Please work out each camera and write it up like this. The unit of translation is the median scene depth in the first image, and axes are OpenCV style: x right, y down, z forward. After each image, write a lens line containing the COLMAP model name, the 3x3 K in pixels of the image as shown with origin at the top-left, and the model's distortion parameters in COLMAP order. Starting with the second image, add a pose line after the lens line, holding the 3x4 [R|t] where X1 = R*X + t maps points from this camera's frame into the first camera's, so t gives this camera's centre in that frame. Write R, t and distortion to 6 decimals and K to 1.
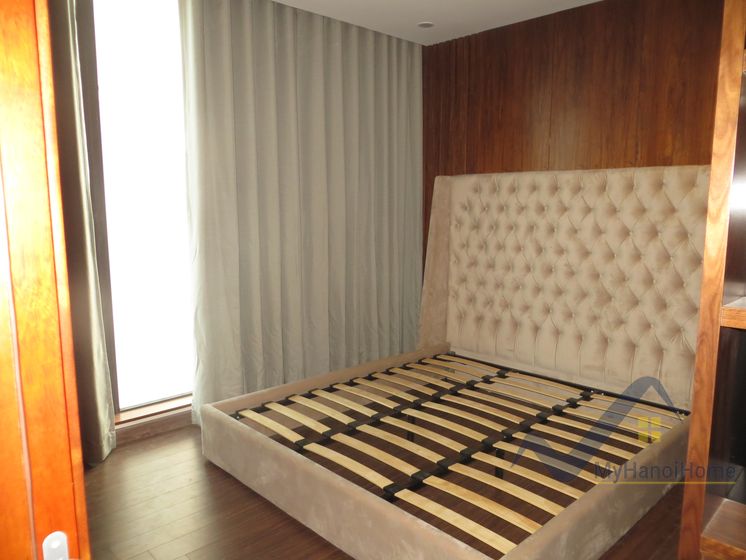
lens RADIAL K [[556.3, 0, 373.0], [0, 556.3, 279.0], [0, 0, 1]] dist [-0.003546, 0.002575]
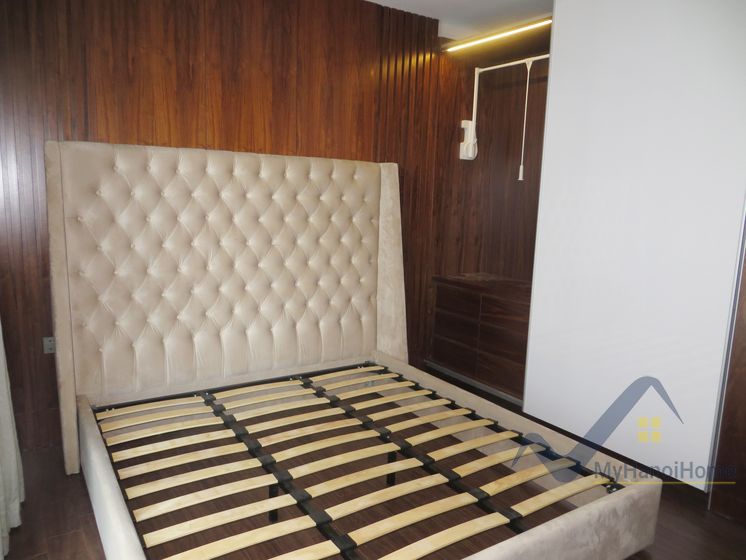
lens RADIAL K [[556.3, 0, 373.3], [0, 556.3, 282.5], [0, 0, 1]] dist [-0.003546, 0.002575]
pose [[0.161534, -0.149288, 0.975510, -0.523296], [0.096745, 0.986126, 0.134892, -0.088496], [-0.982114, 0.072587, 0.173736, 0.652518]]
